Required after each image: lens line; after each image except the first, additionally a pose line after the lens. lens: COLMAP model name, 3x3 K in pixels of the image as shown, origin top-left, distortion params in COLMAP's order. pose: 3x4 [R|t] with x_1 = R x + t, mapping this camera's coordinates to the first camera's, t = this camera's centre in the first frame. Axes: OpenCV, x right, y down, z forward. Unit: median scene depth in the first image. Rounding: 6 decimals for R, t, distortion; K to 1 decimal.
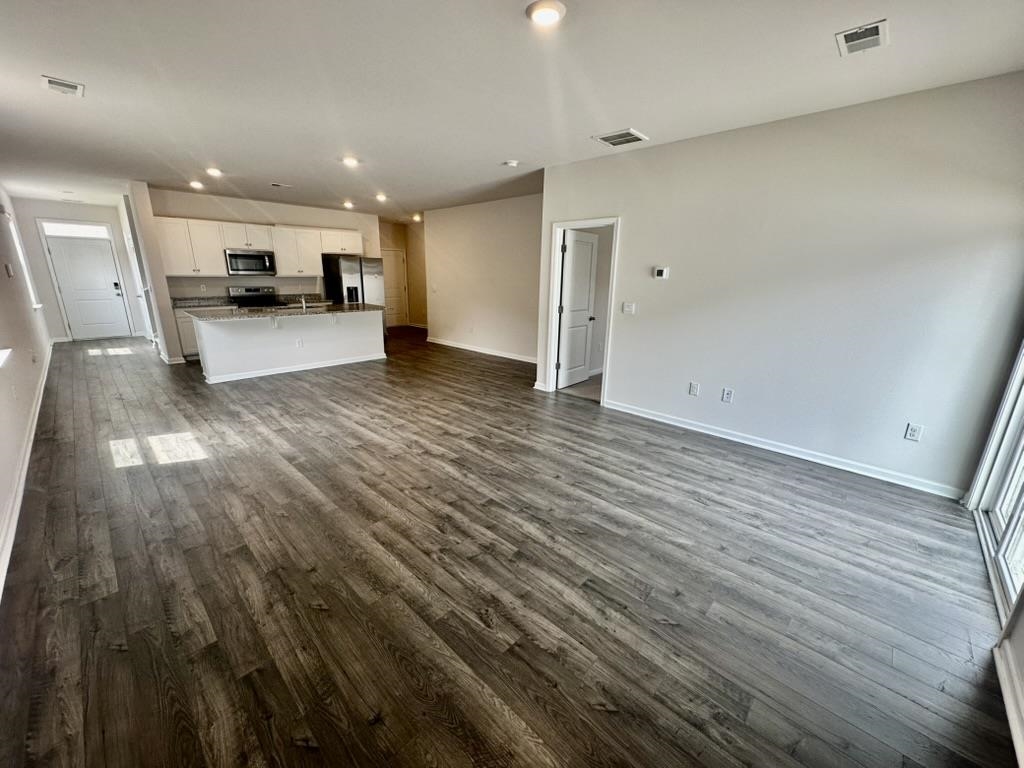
lens RADIAL K [[408.2, 0, 513.3], [0, 408.2, 381.9], [0, 0, 1]] dist [0.002591, 0.000013]
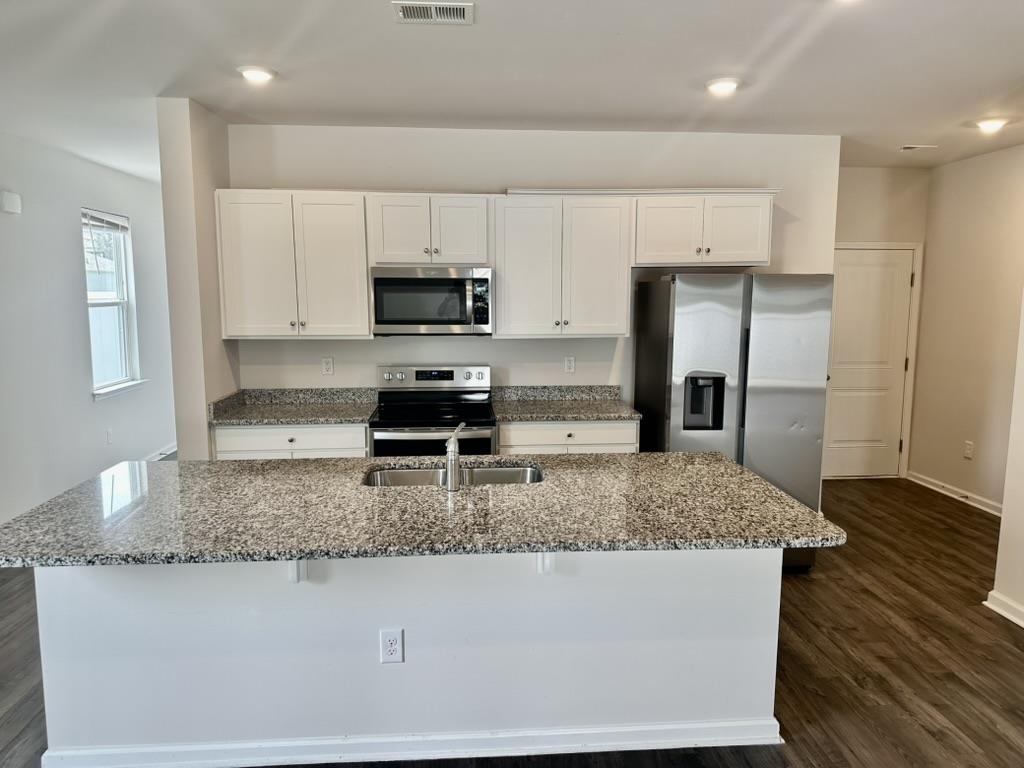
lens RADIAL K [[725.8, 0, 514.3], [0, 725.8, 385.8], [0, 0, 1]] dist [0.036596, -0.000168]
pose [[0.741939, 0.066474, -0.667164, -0.151810], [-0.162517, 0.983228, -0.082766, -0.159955], [0.650473, 0.169833, 0.740299, 0.532080]]
